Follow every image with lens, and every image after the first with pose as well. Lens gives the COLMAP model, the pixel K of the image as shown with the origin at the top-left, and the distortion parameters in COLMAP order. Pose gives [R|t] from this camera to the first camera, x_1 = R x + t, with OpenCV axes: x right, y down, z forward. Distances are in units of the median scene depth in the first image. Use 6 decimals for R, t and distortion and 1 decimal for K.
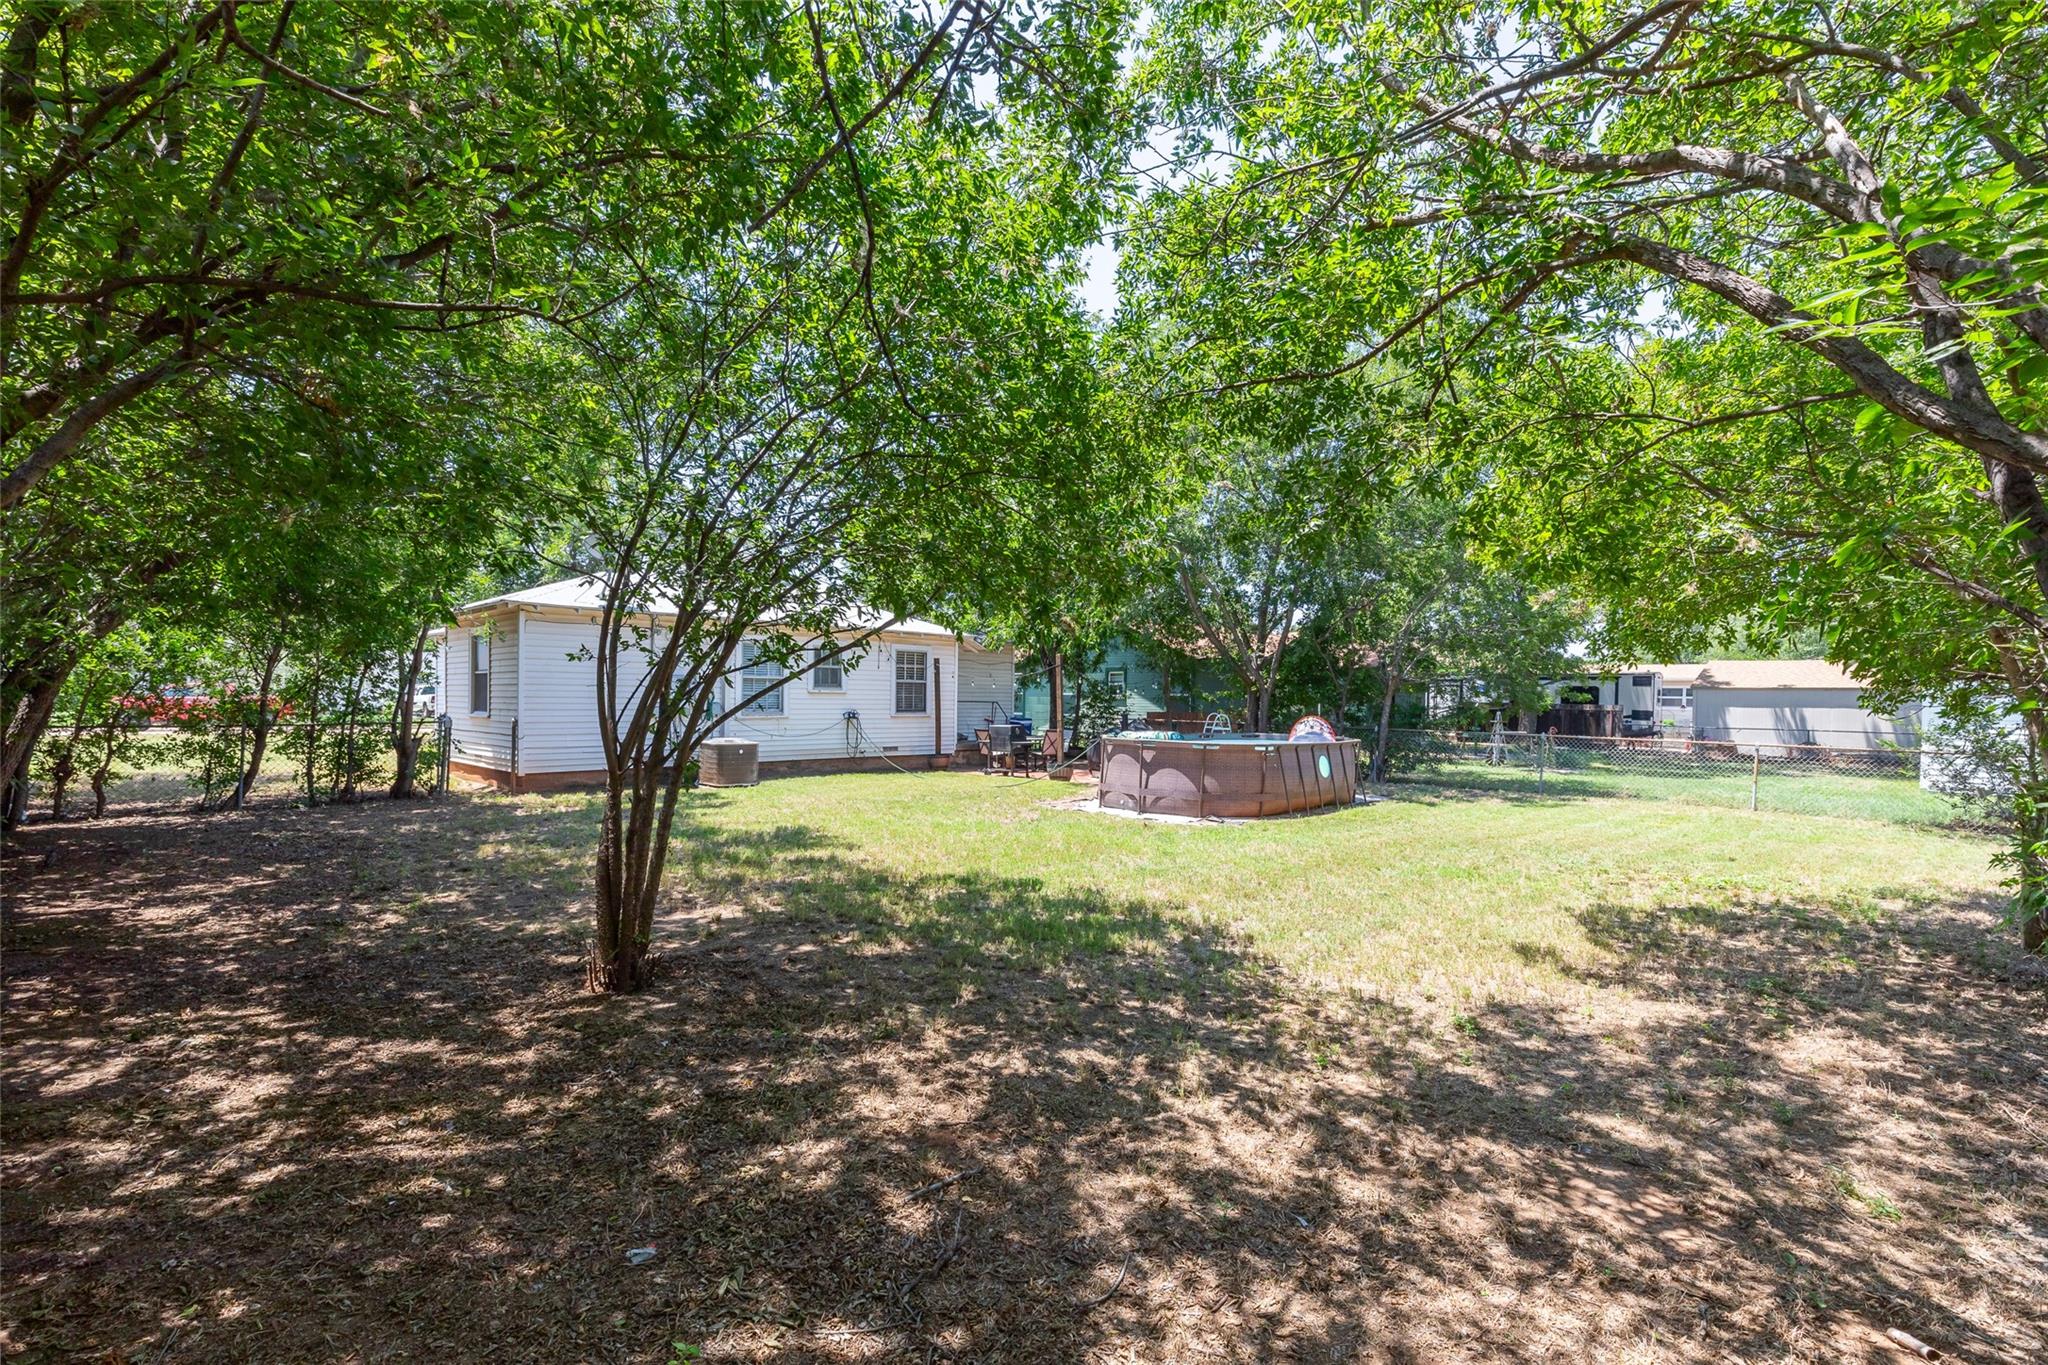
lens RADIAL K [[976.1, 0, 1024.0], [0, 976.1, 682.5], [0, 0, 1]] dist [0.000833, -0.000155]
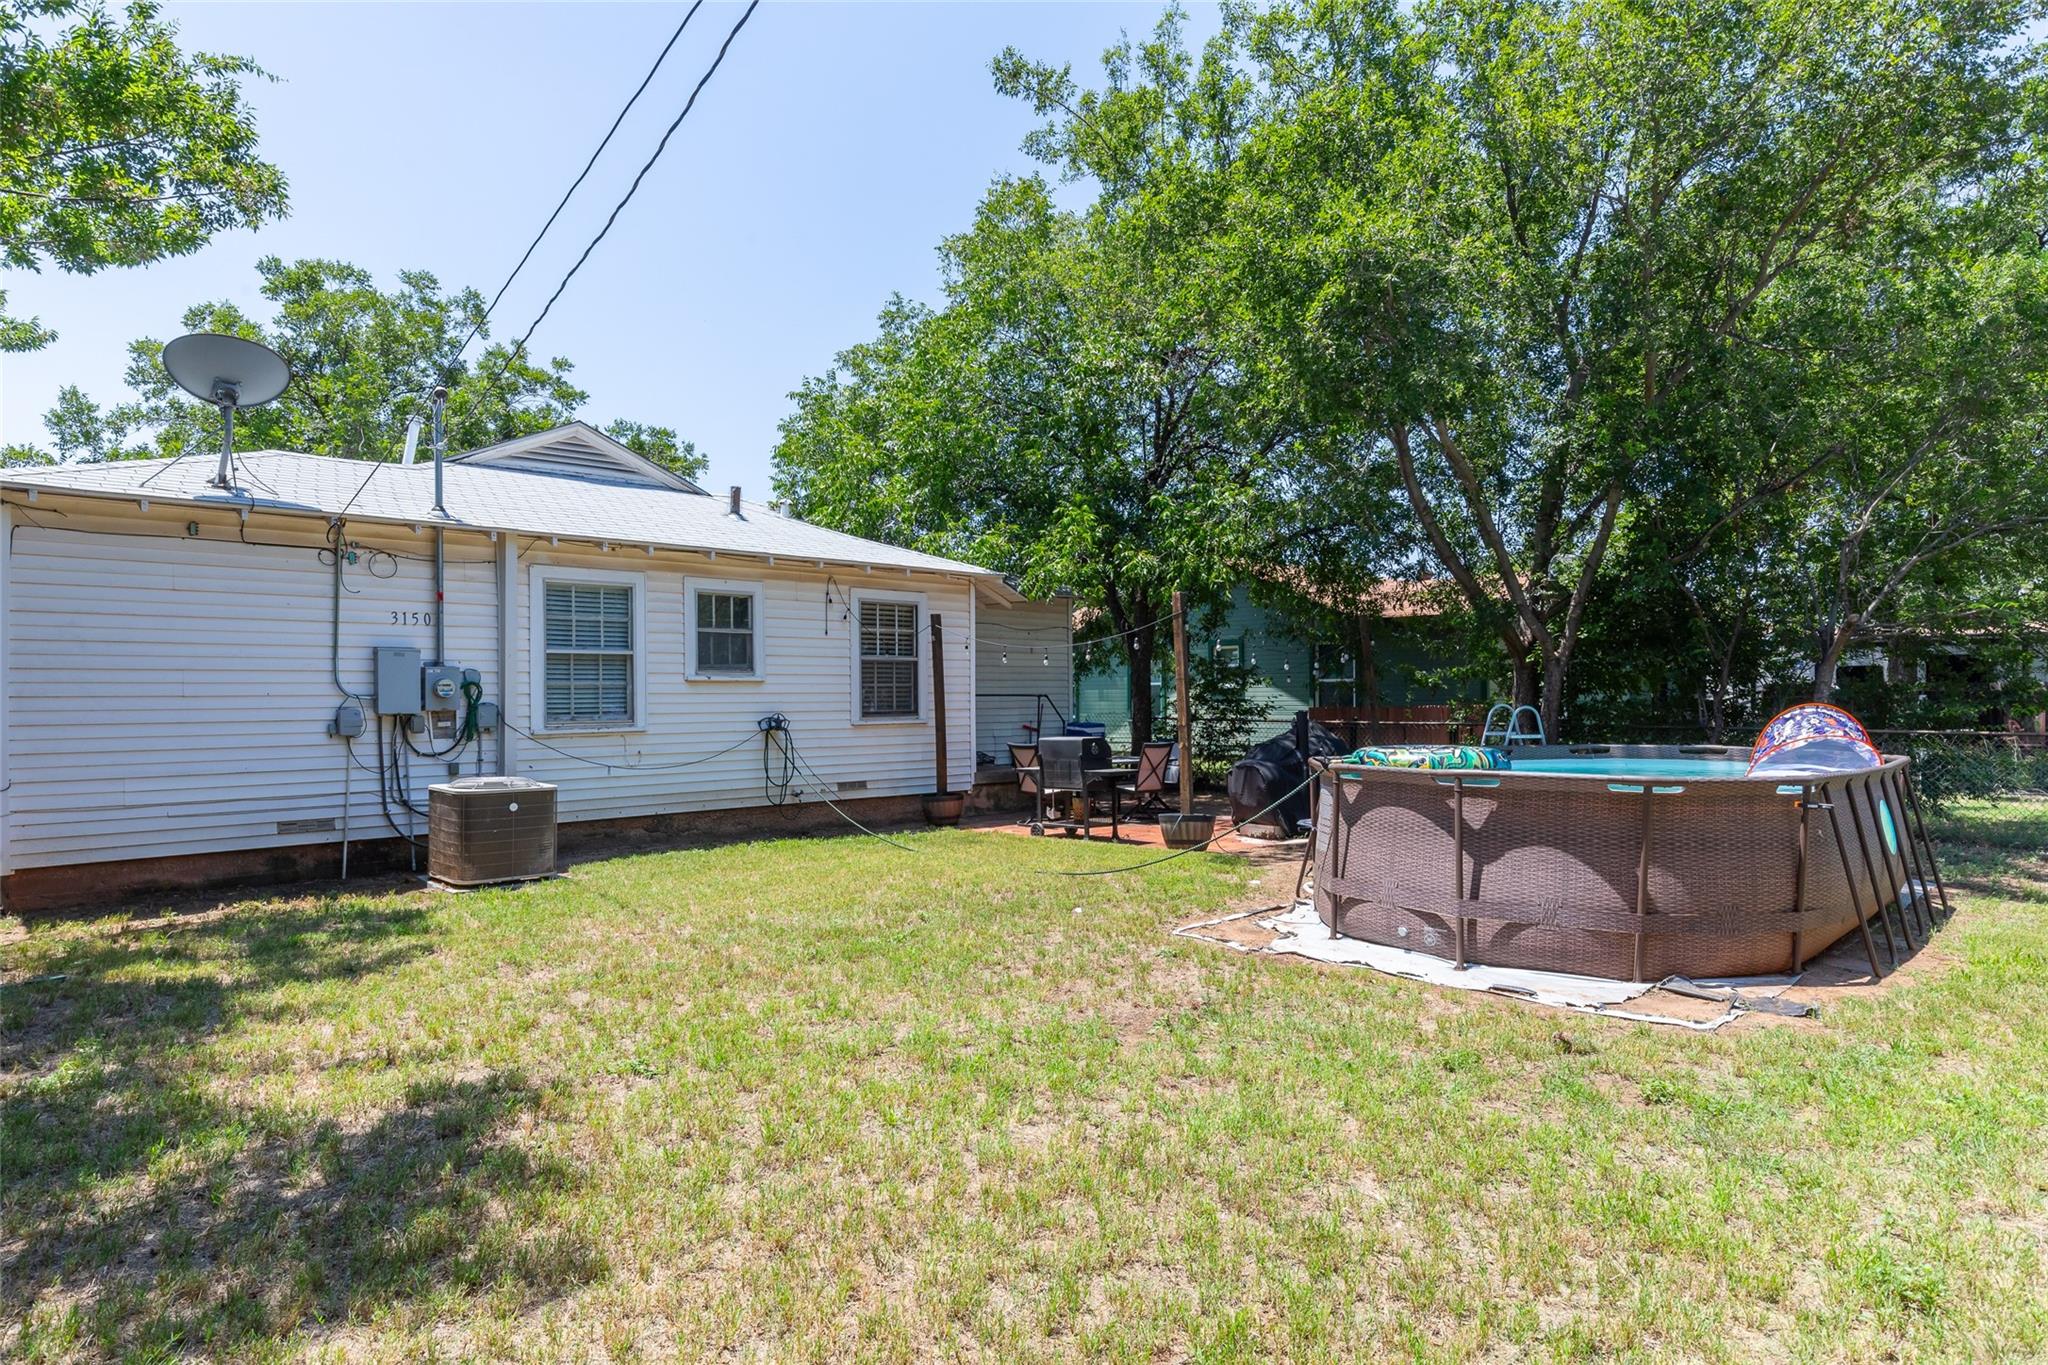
lens RADIAL K [[1173.7, 0, 1024.0], [0, 1173.7, 682.5], [0, 0, 1]] dist [0.000042, -0.000064]
pose [[0.999568, -0.019250, -0.022193, -0.028150], [0.019274, 0.999814, 0.000863, 0.013150], [0.022173, -0.001290, 0.999753, 0.364692]]
